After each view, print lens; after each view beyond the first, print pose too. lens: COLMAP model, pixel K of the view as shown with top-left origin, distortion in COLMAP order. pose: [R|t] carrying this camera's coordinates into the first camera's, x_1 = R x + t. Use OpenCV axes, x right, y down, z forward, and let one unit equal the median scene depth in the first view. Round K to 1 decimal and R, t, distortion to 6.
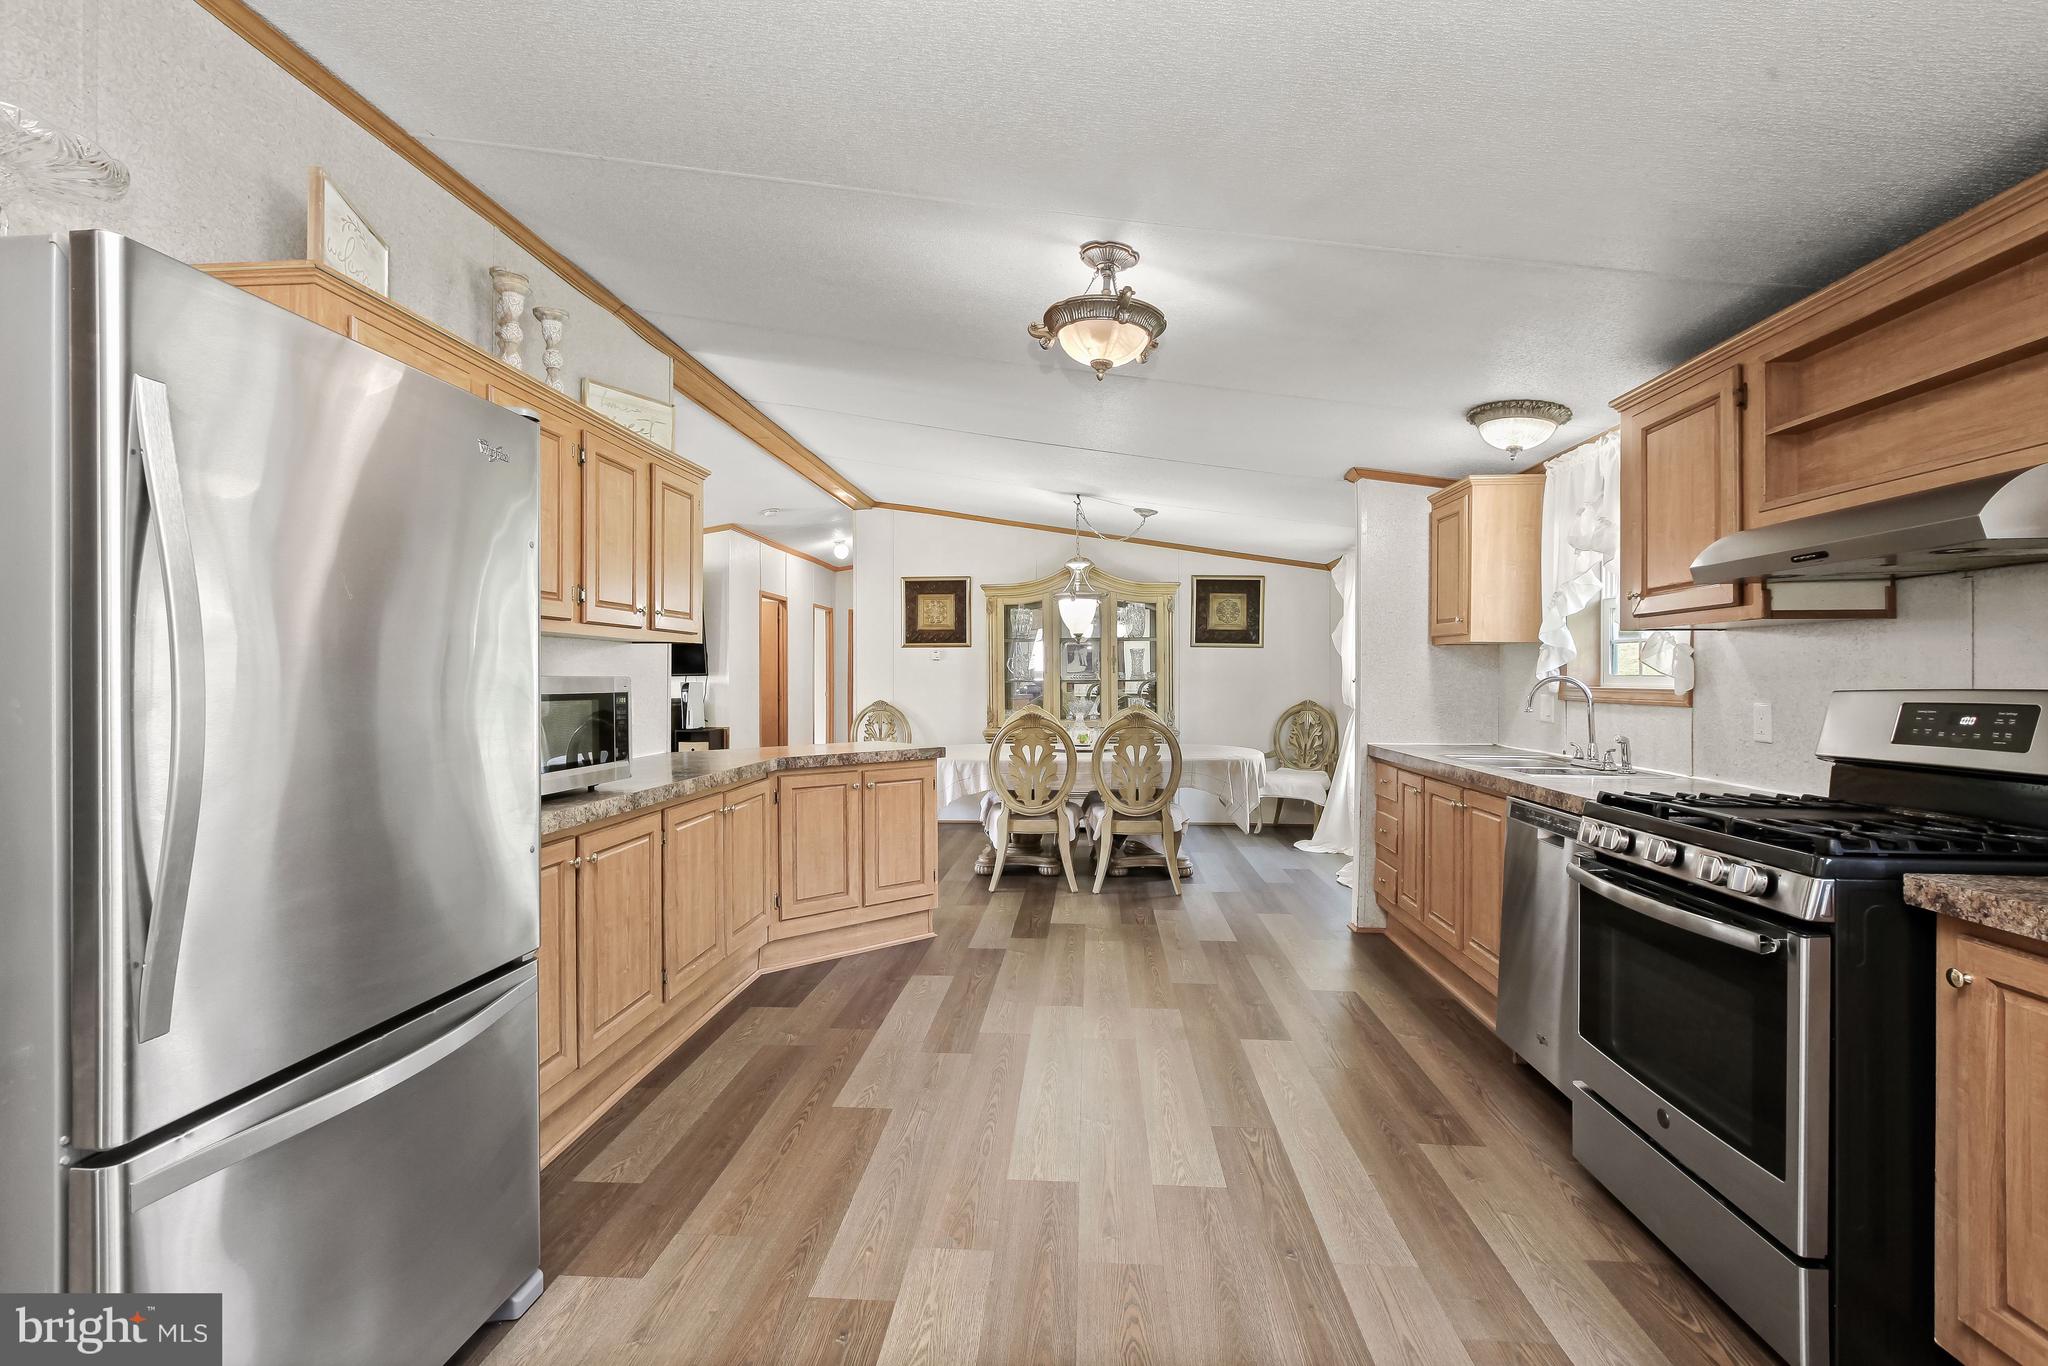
lens RADIAL K [[935.5, 0, 1015.5], [0, 935.5, 673.1], [0, 0, 1]] dist [0.001551, -0.000172]
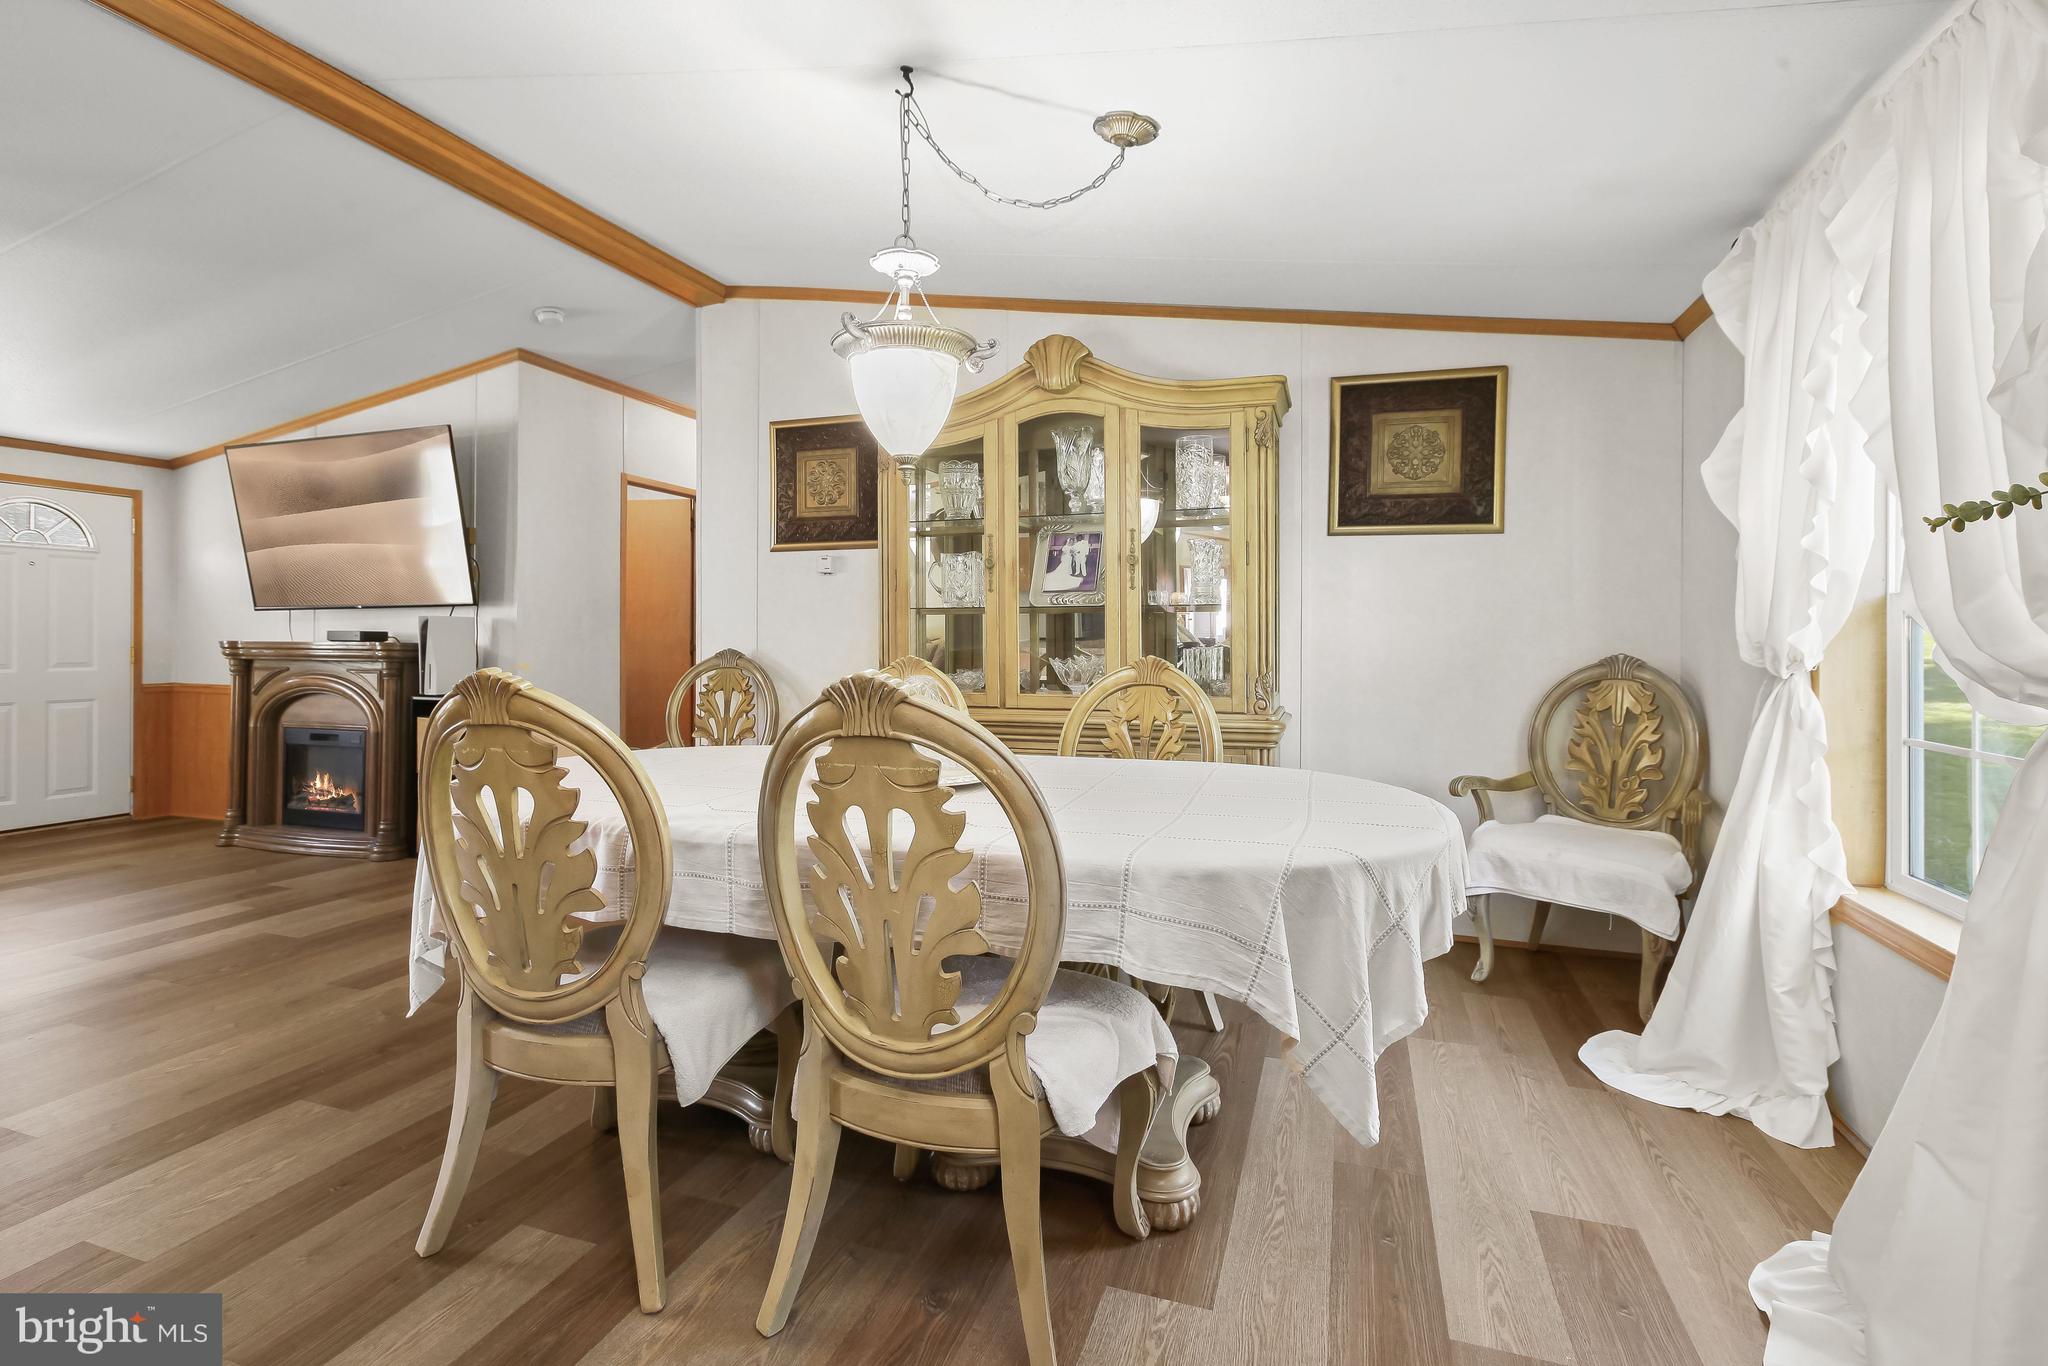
lens RADIAL K [[966.4, 0, 997.6], [0, 966.4, 633.6], [0, 0, 1]] dist [0.001033, 0.000070]
pose [[0.966367, 0.002923, -0.257150, 0.268563], [-0.003446, 0.999993, -0.001580, 0.036767], [0.257143, 0.002413, 0.966370, 0.888184]]
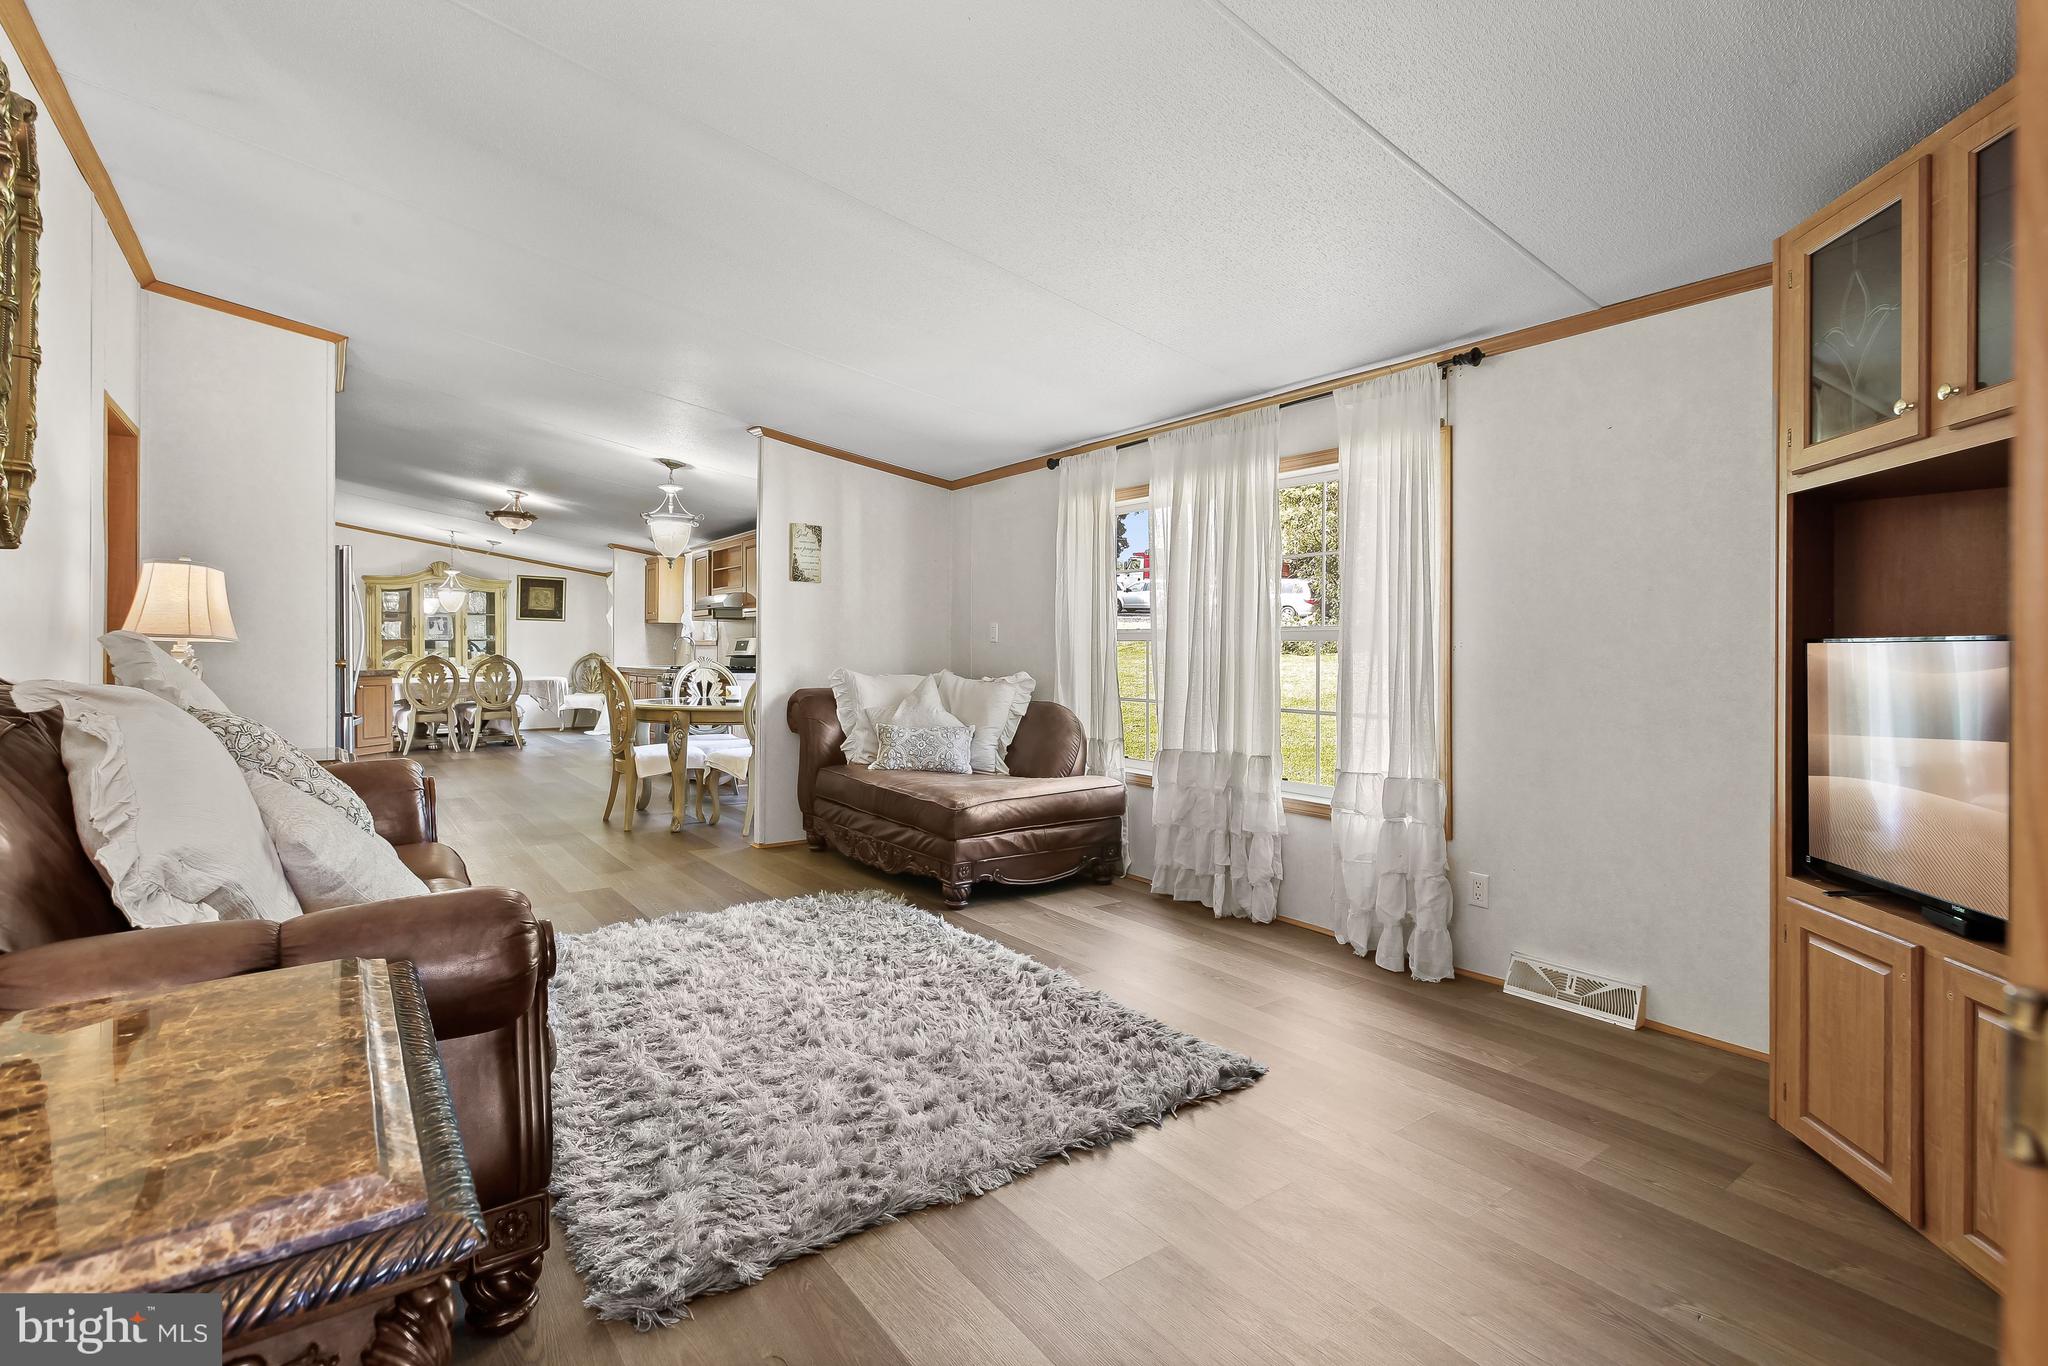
lens RADIAL K [[936.7, 0, 1014.8], [0, 936.7, 647.4], [0, 0, 1]] dist [0.000519, 0.000149]
pose [[0.753813, 0.002729, 0.657083, -0.392522], [-0.005024, 0.999986, 0.001610, 0.021527], [-0.657070, -0.004514, 0.753816, -1.351194]]
